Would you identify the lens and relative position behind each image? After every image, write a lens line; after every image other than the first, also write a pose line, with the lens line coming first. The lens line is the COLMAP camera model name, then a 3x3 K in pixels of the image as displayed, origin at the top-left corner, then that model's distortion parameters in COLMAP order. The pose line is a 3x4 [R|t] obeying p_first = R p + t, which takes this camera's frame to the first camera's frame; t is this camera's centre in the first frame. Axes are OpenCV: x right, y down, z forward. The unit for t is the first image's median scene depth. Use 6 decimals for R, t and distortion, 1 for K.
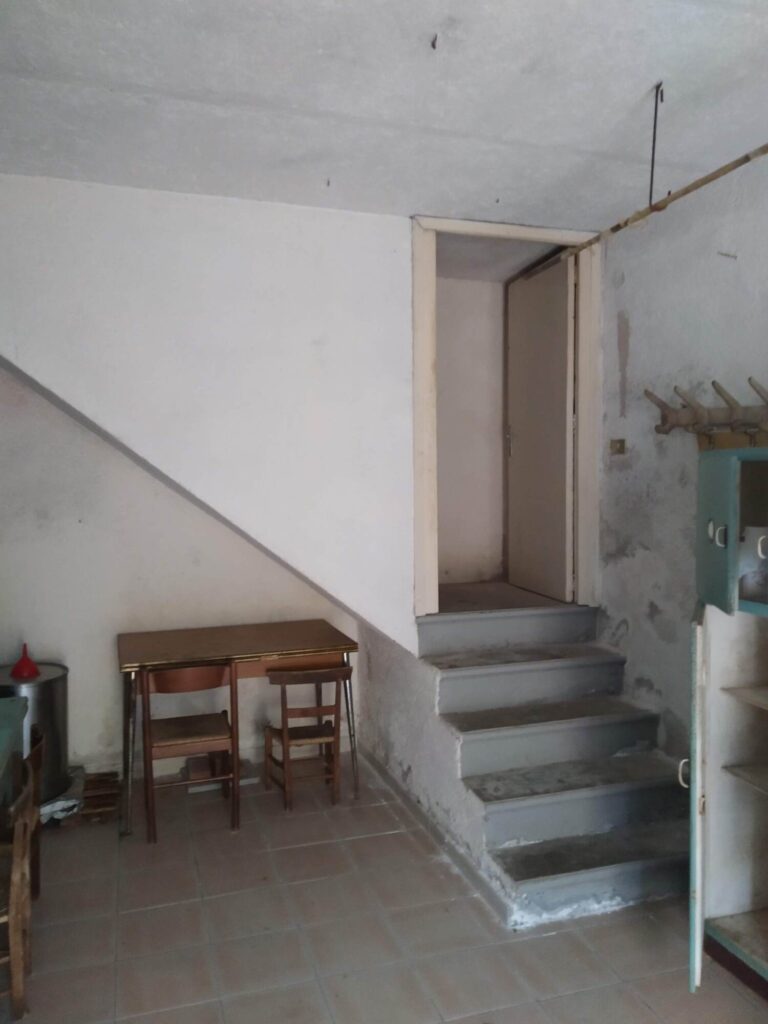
lens RADIAL K [[799.3, 0, 386.4], [0, 799.3, 505.2], [0, 0, 1]] dist [0.049692, -0.067756]
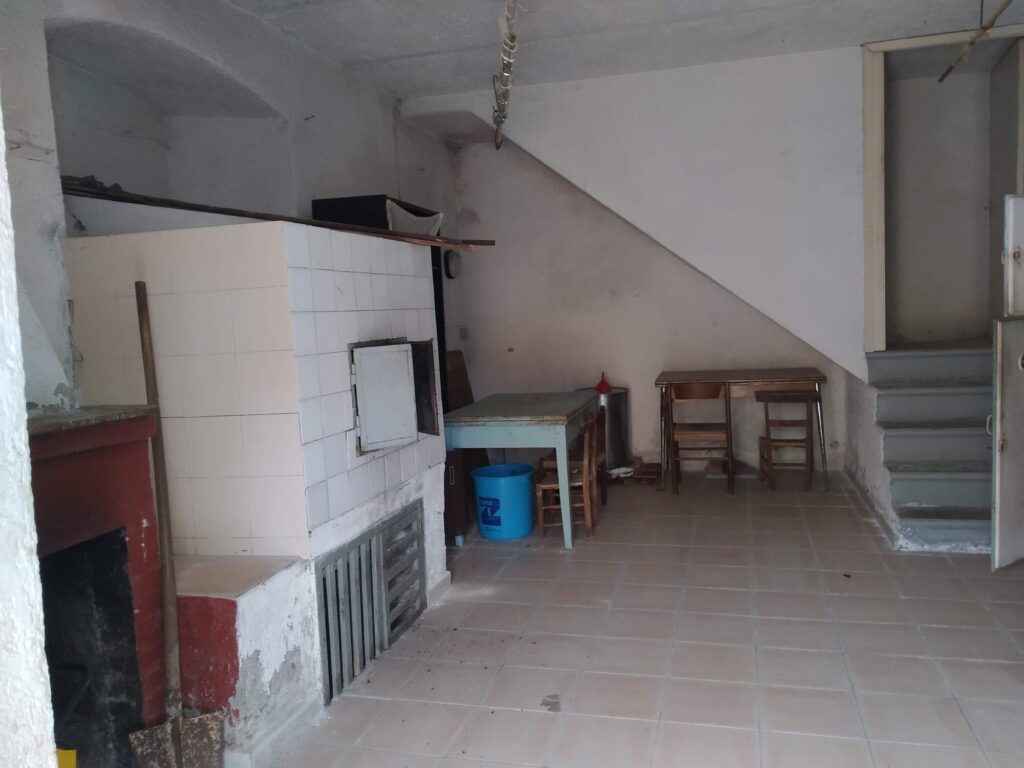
lens RADIAL K [[799.3, 0, 512.0], [0, 799.3, 384.0], [0, 0, 1]] dist [0.049692, -0.067756]
pose [[0.832645, 0.016709, -0.553555, 0.292959], [0.022577, 0.997690, 0.064076, 0.094014], [0.553347, -0.065850, 0.830344, -0.439871]]
